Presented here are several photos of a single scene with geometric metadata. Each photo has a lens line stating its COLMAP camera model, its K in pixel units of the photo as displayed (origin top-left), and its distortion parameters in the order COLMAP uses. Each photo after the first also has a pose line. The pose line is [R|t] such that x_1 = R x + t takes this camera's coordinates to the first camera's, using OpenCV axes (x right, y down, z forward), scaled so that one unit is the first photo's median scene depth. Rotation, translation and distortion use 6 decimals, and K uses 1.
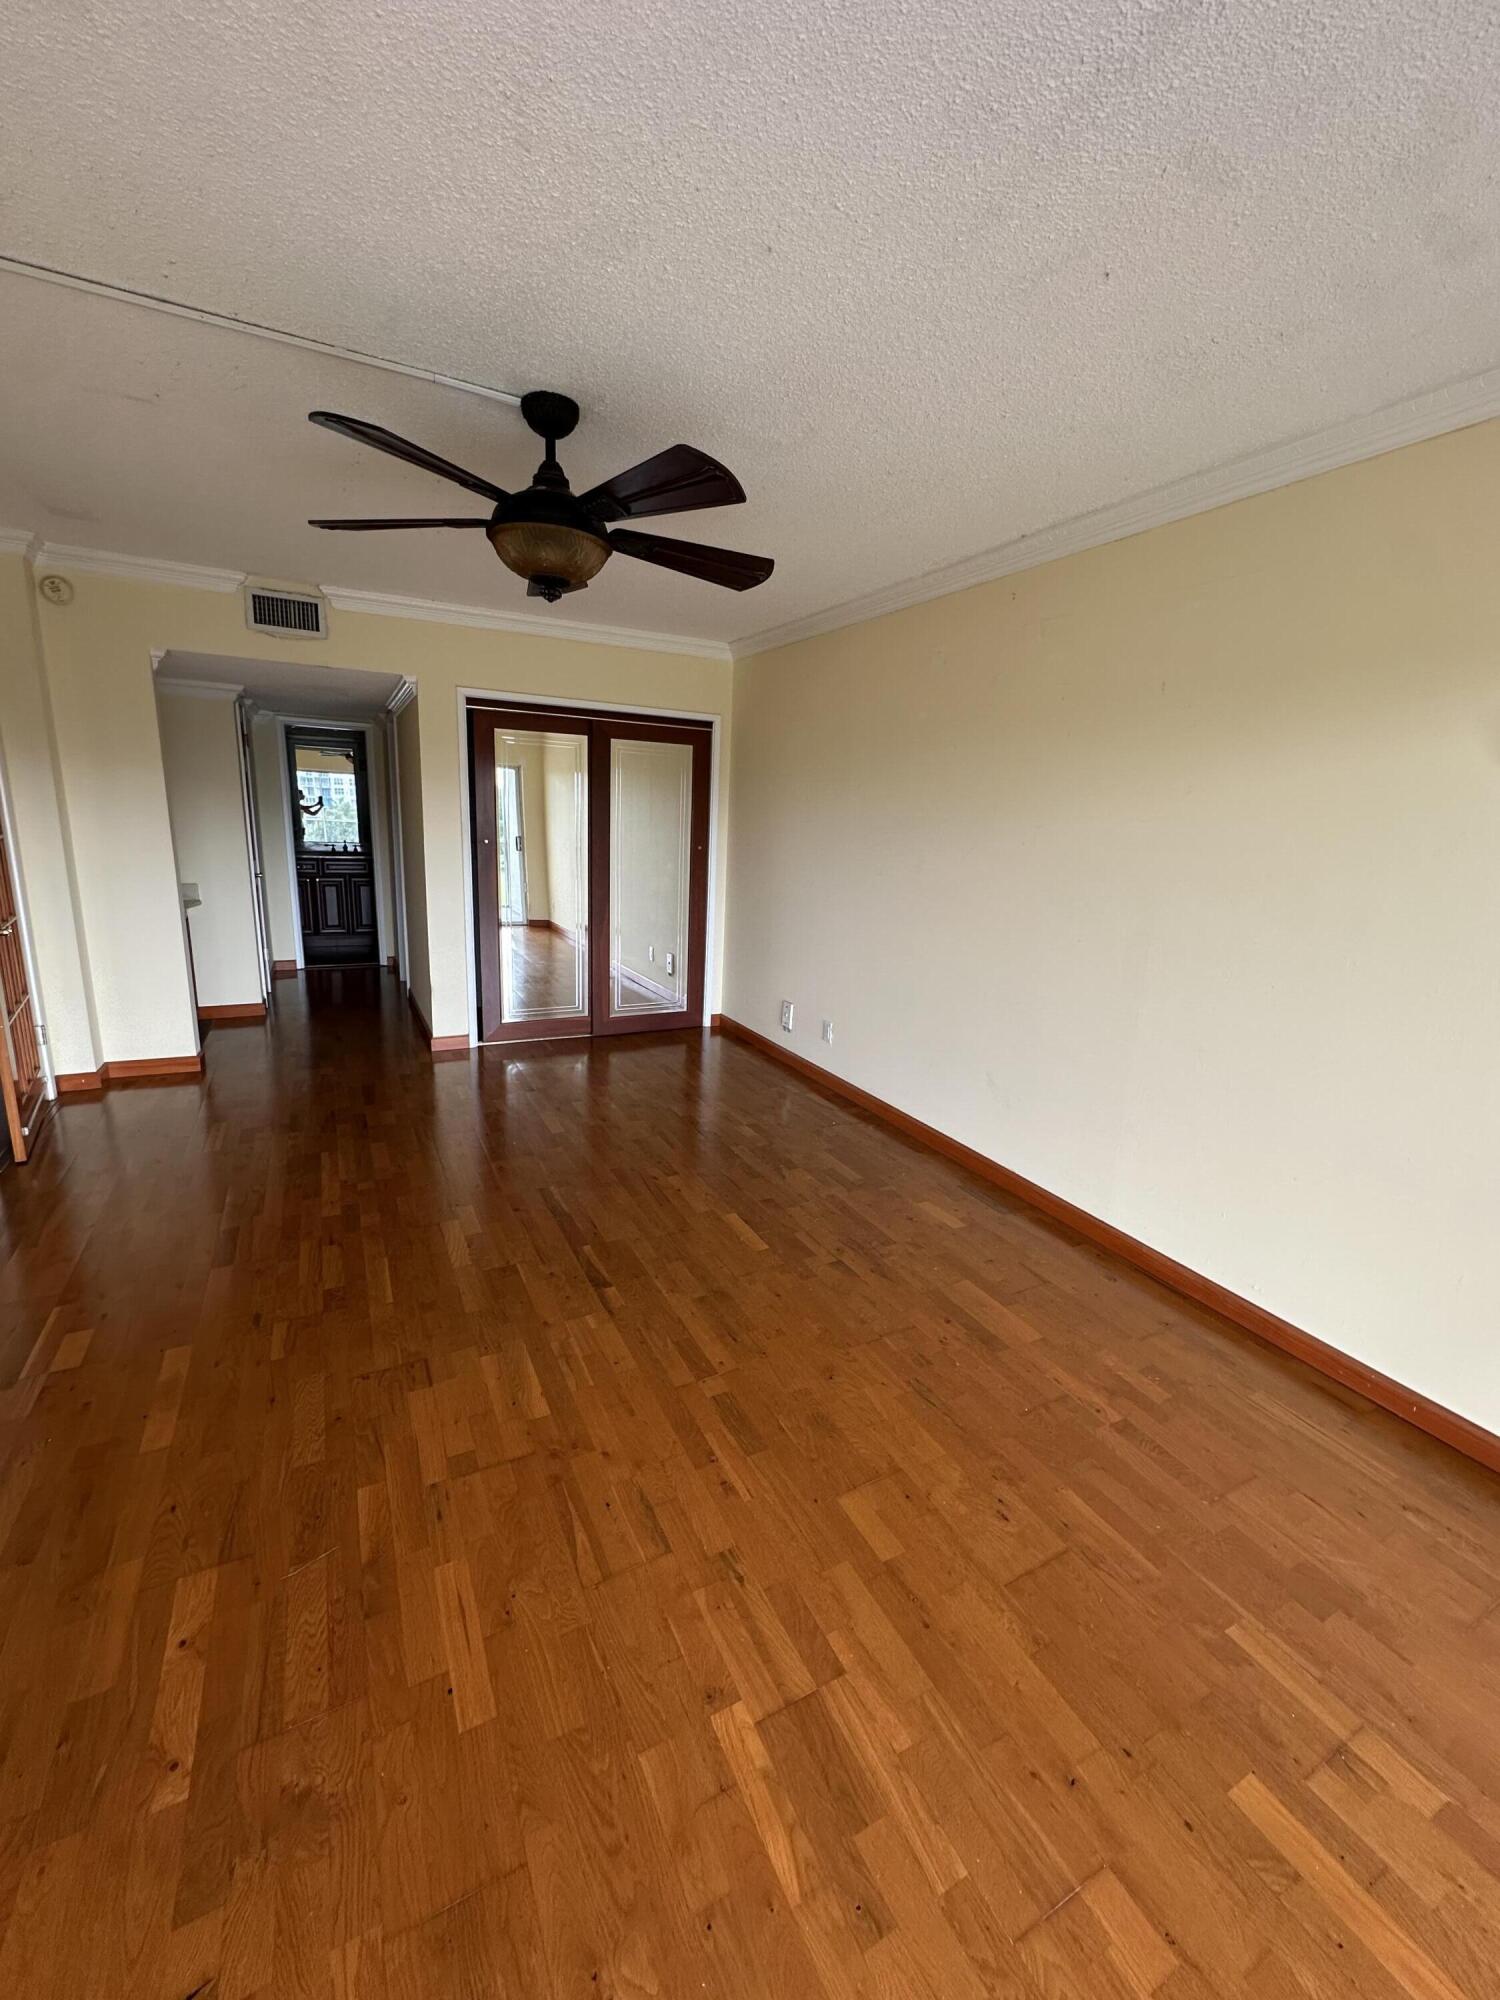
lens RADIAL K [[803.8, 0, 750.0], [0, 803.8, 1000.0], [0, 0, 1]] dist [-0.000896, 0.000092]
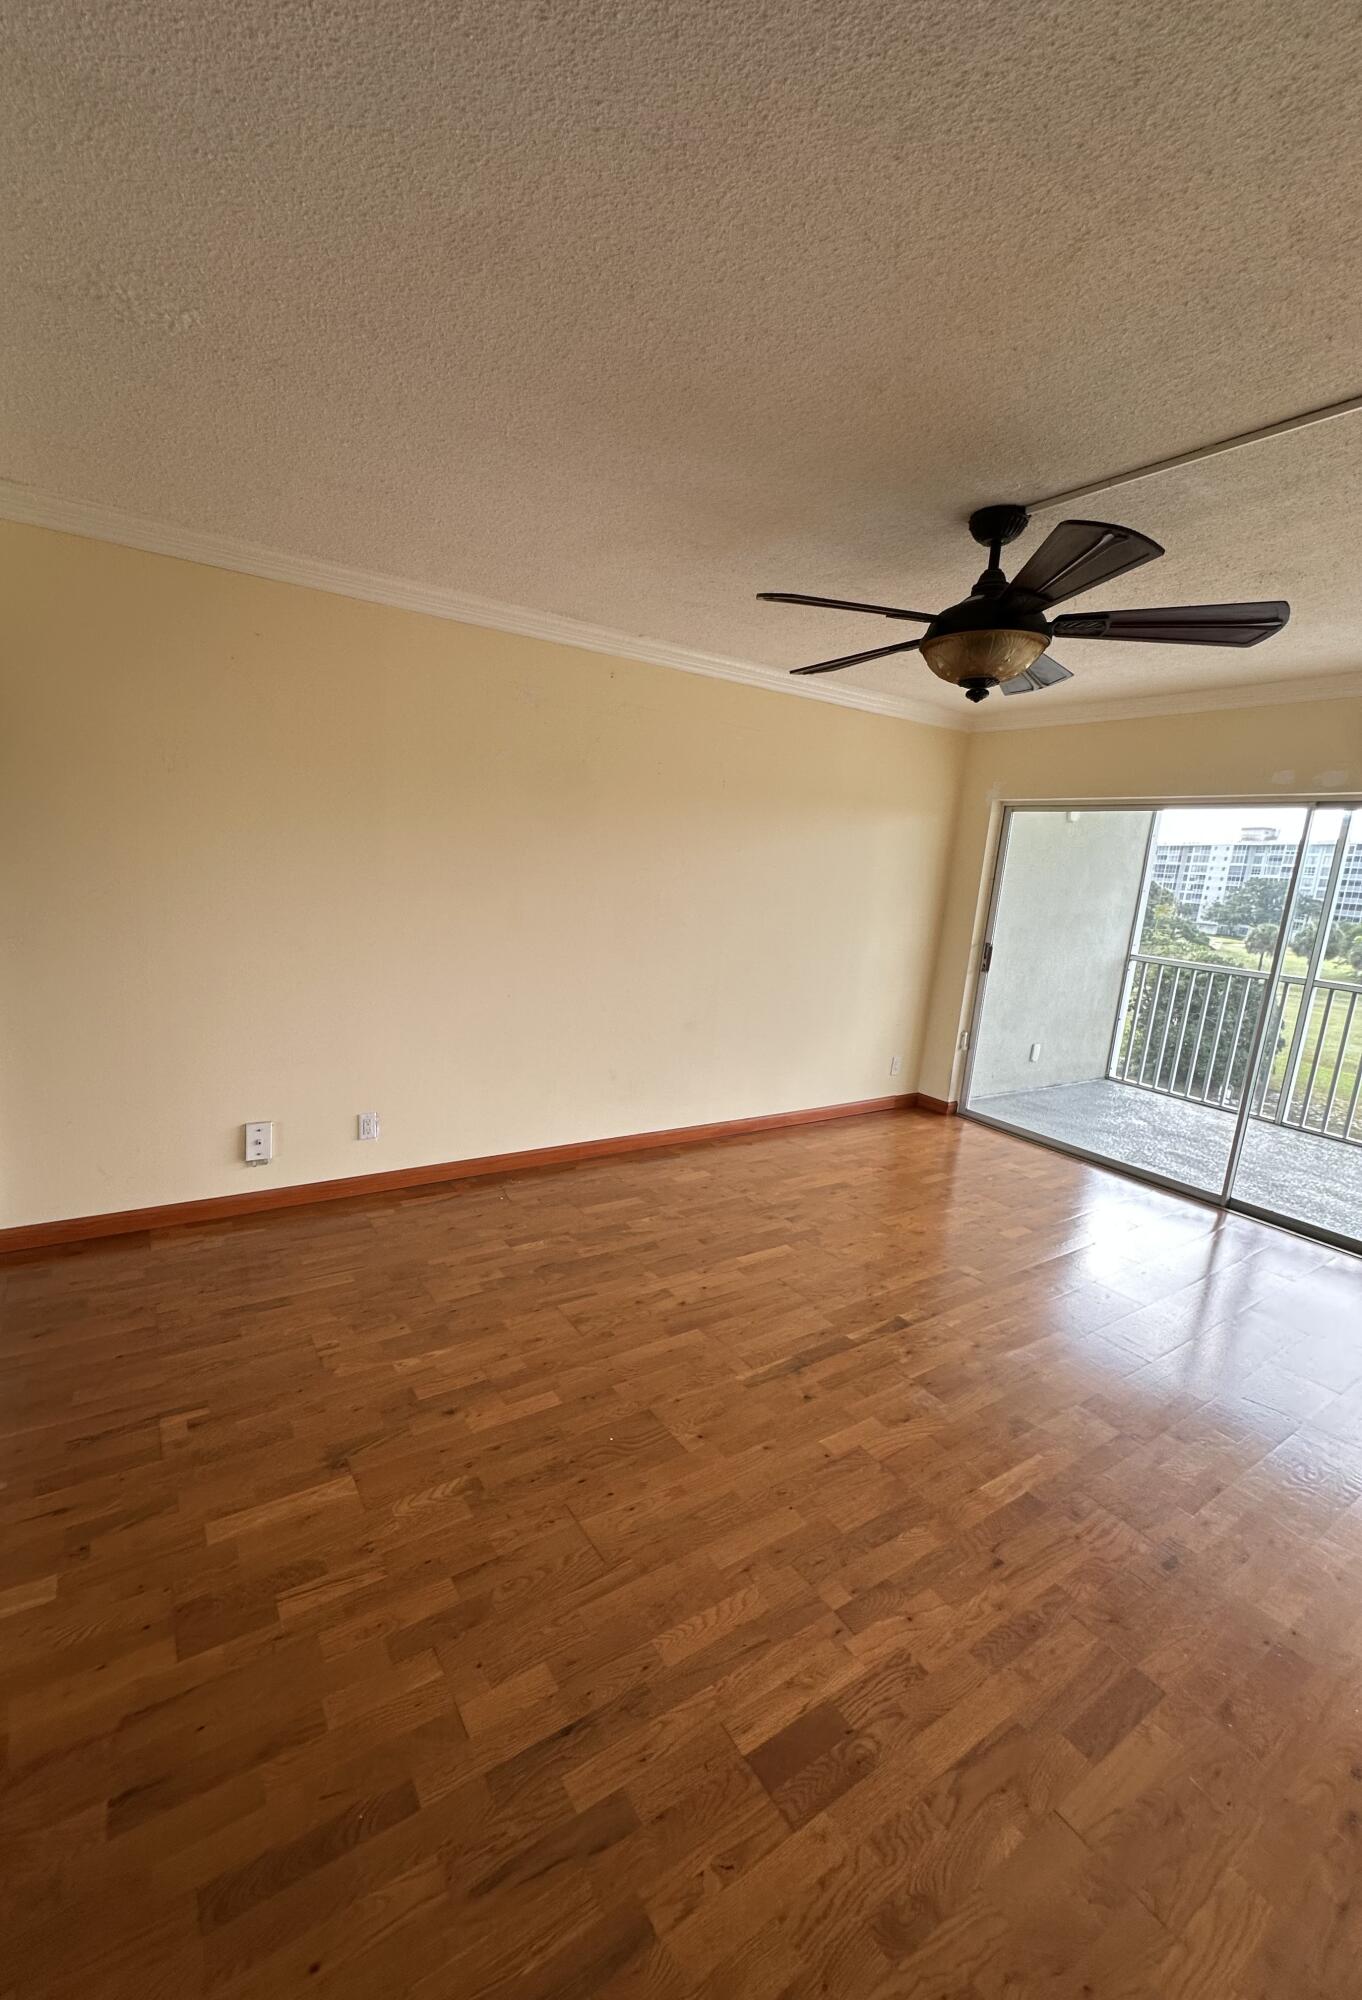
lens RADIAL K [[794.8, 0, 610.6], [0, 794.8, 1011.4], [0, 0, 1]] dist [-0.000641, 0.000037]
pose [[-0.067018, -0.238746, 0.968767, -0.821315], [0.156252, 0.956458, 0.246522, -0.283369], [-0.985441, 0.167894, -0.026796, 1.000329]]
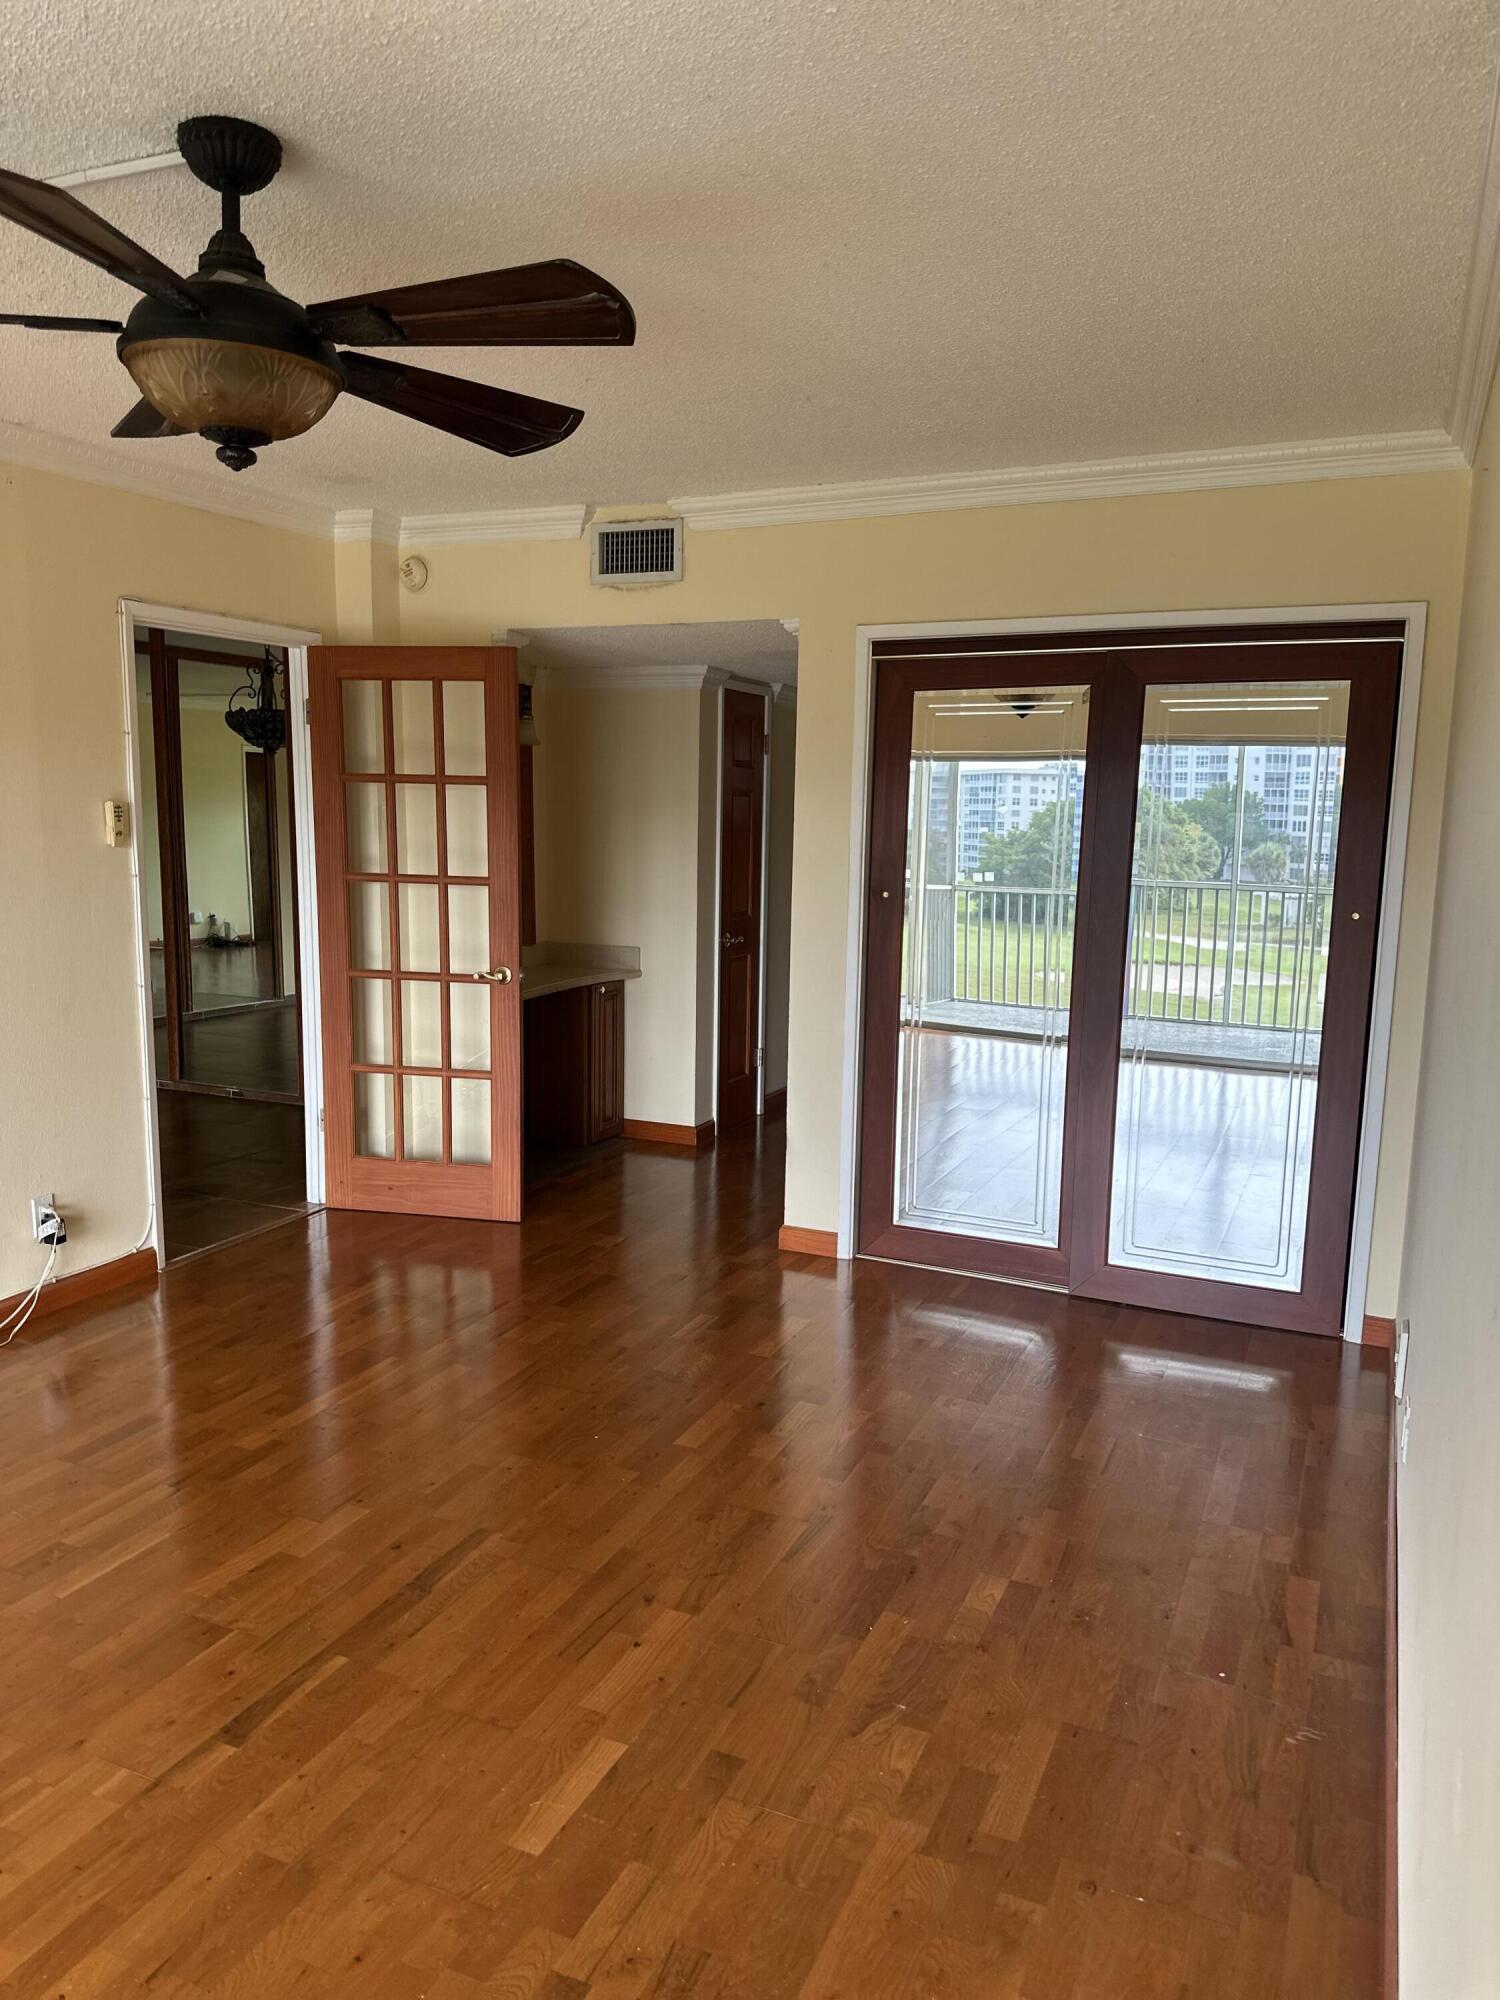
lens RADIAL K [[1403.8, 0, 739.8], [0, 1403.8, 1030.5], [0, 0, 1]] dist [0.095839, -0.113233]
pose [[0.617162, 0.091616, -0.781484, 0.511171], [-0.169946, 0.985276, -0.018705, -0.094843], [0.768264, 0.144354, 0.623645, 0.453710]]
